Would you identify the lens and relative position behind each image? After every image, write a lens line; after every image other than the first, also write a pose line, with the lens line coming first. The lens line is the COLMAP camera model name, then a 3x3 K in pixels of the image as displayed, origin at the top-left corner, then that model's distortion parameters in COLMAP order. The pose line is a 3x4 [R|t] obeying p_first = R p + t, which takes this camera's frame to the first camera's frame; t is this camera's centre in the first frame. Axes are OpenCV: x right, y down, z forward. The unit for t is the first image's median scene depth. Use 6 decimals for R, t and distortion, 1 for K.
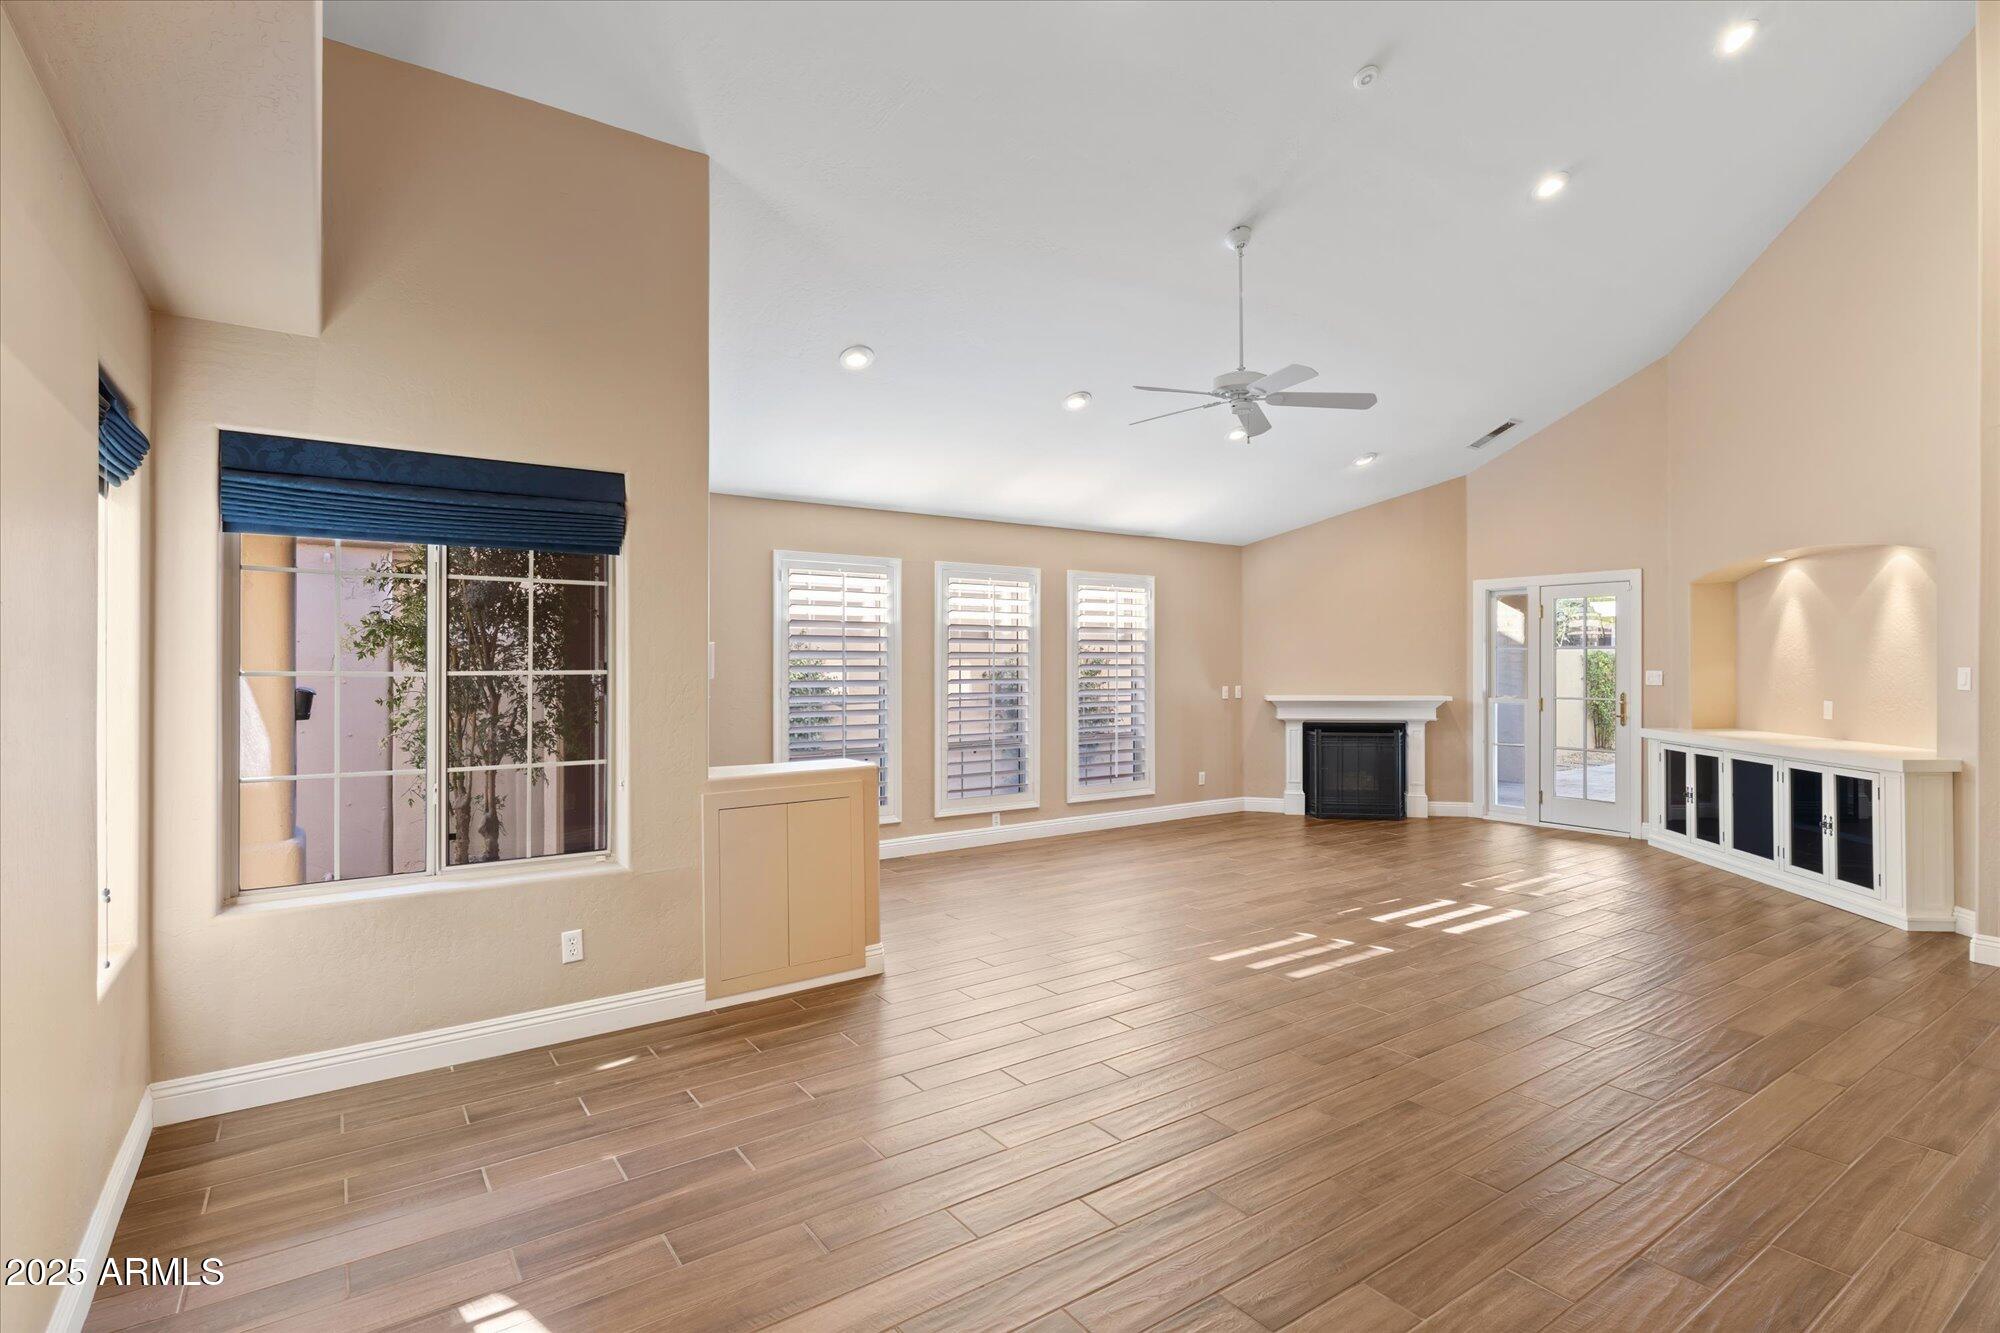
lens RADIAL K [[964.3, 0, 1002.5], [0, 964.3, 658.0], [0, 0, 1]] dist [0.002805, -0.000037]
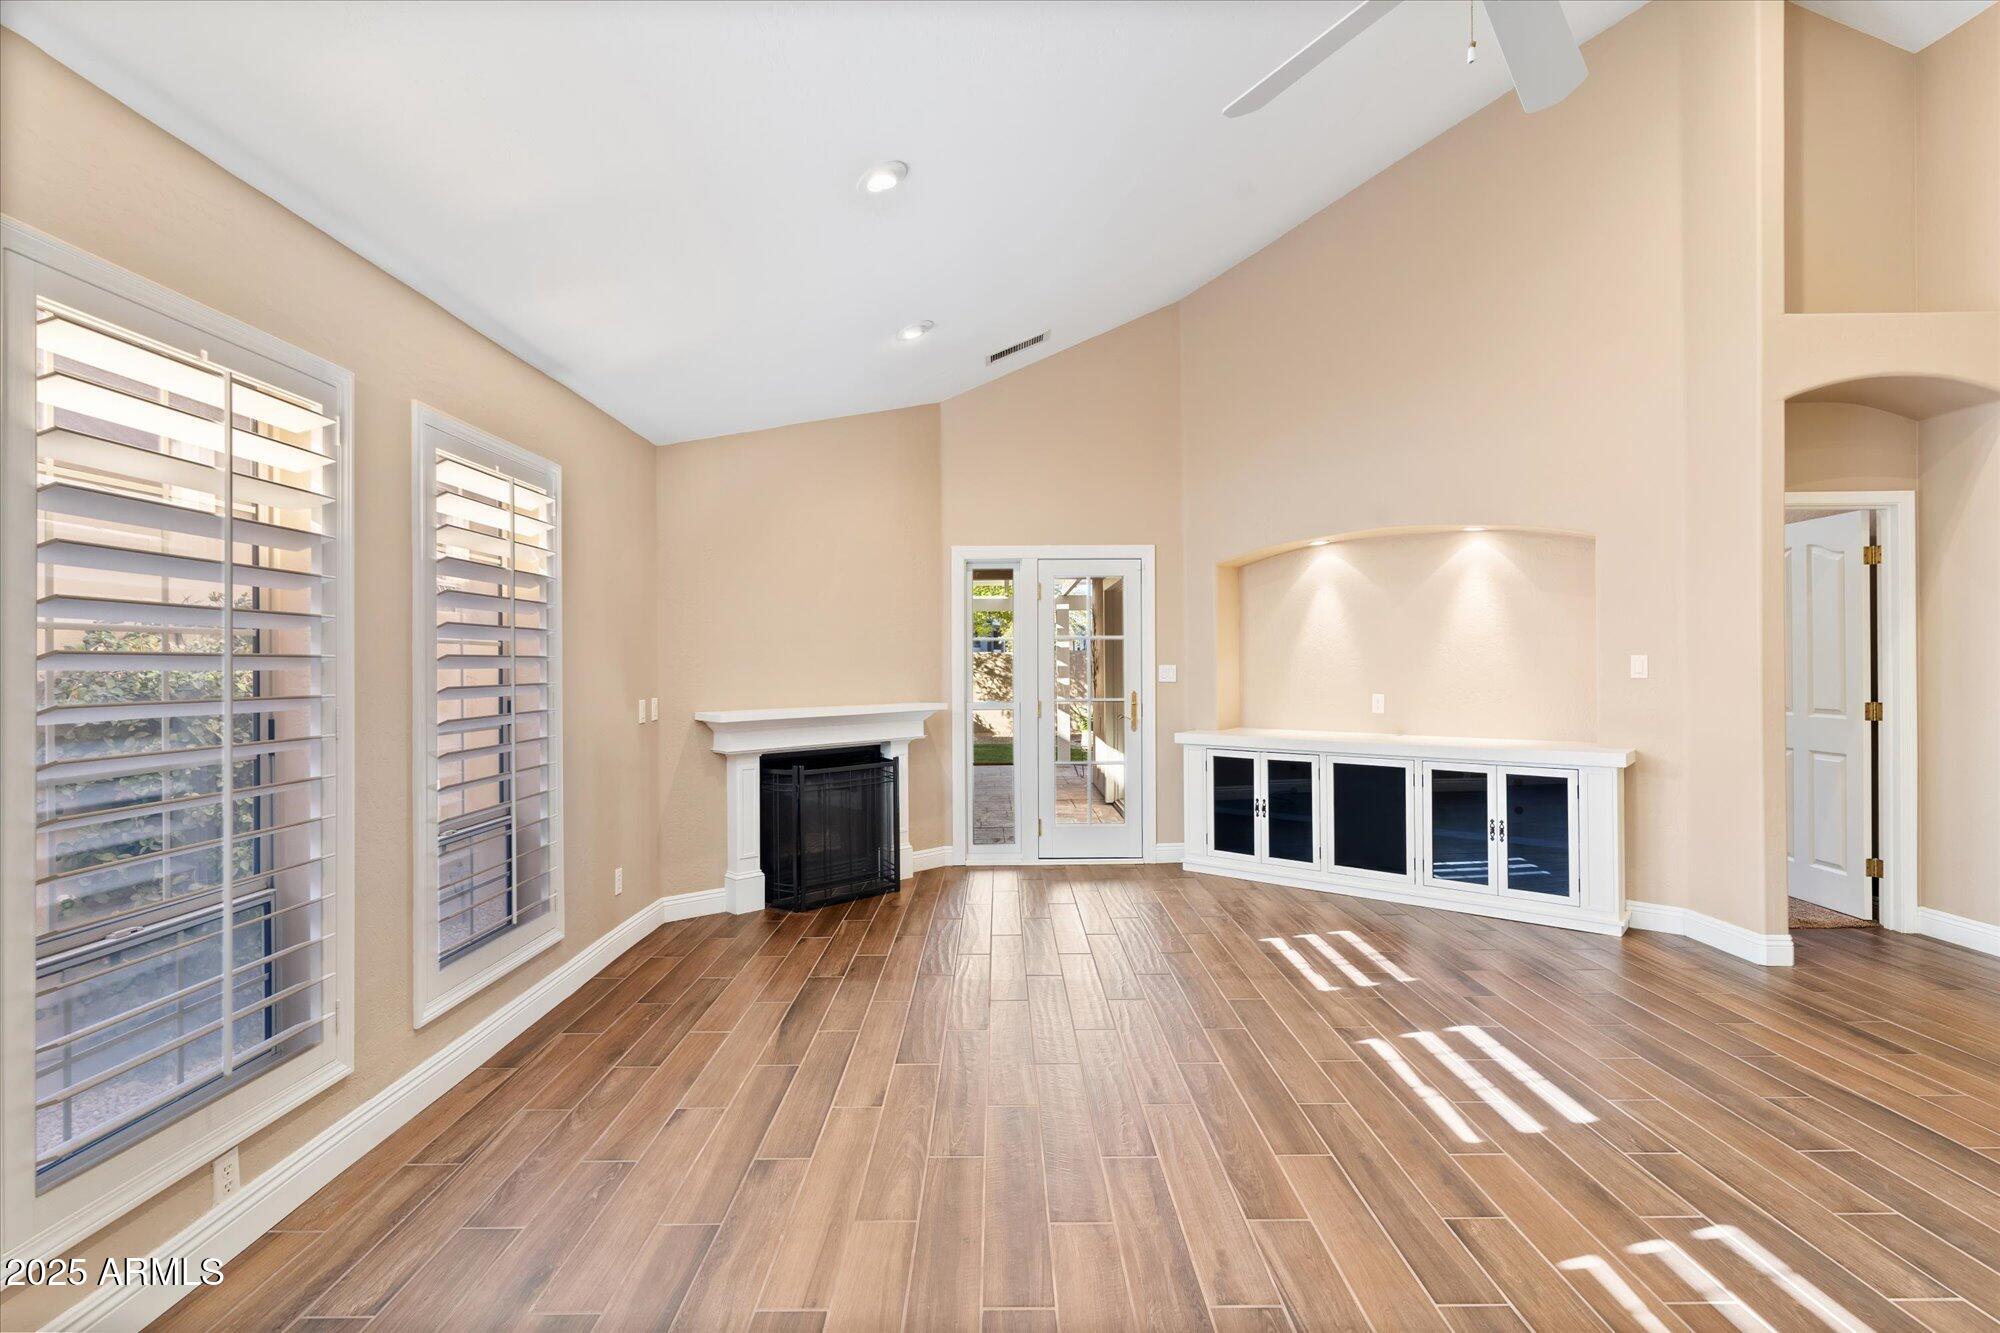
lens RADIAL K [[964.3, 0, 1002.5], [0, 964.3, 658.0], [0, 0, 1]] dist [0.002805, -0.000037]
pose [[0.571244, 0.002907, 0.820775, -0.109494], [0.001850, 0.999987, -0.004829, 0.010489], [-0.820778, 0.004277, 0.571231, 0.610828]]
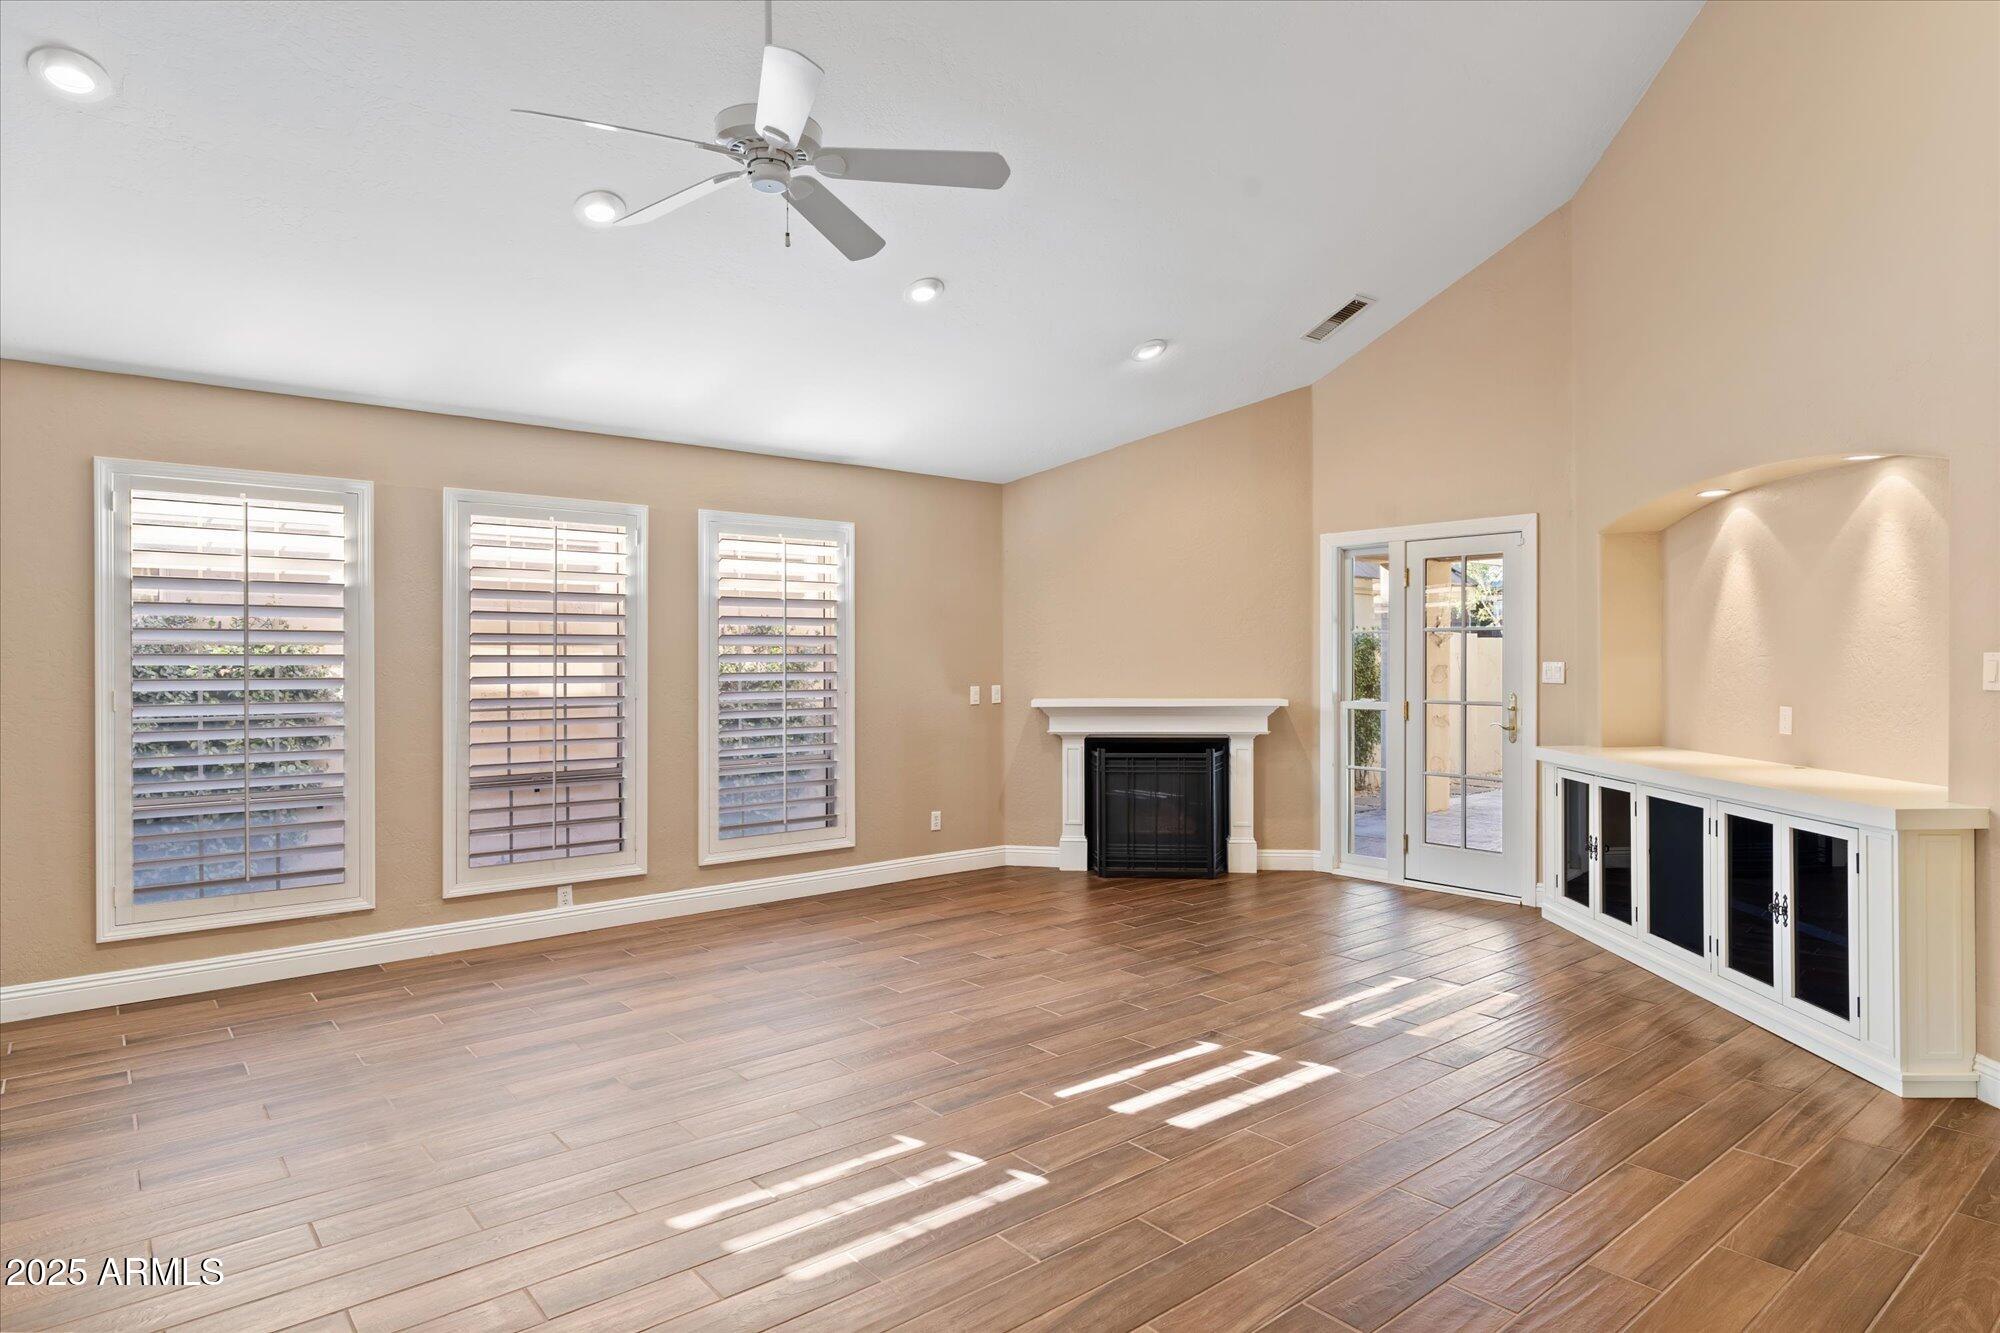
lens RADIAL K [[1119.8, 0, 992.3], [0, 1119.8, 657.4], [0, 0, 1]] dist [-0.004844, 0.003465]
pose [[0.997009, -0.001046, 0.077277, 0.209562], [0.000718, 0.999991, 0.004263, 0.006091], [-0.077280, -0.004195, 0.997001, 0.231182]]
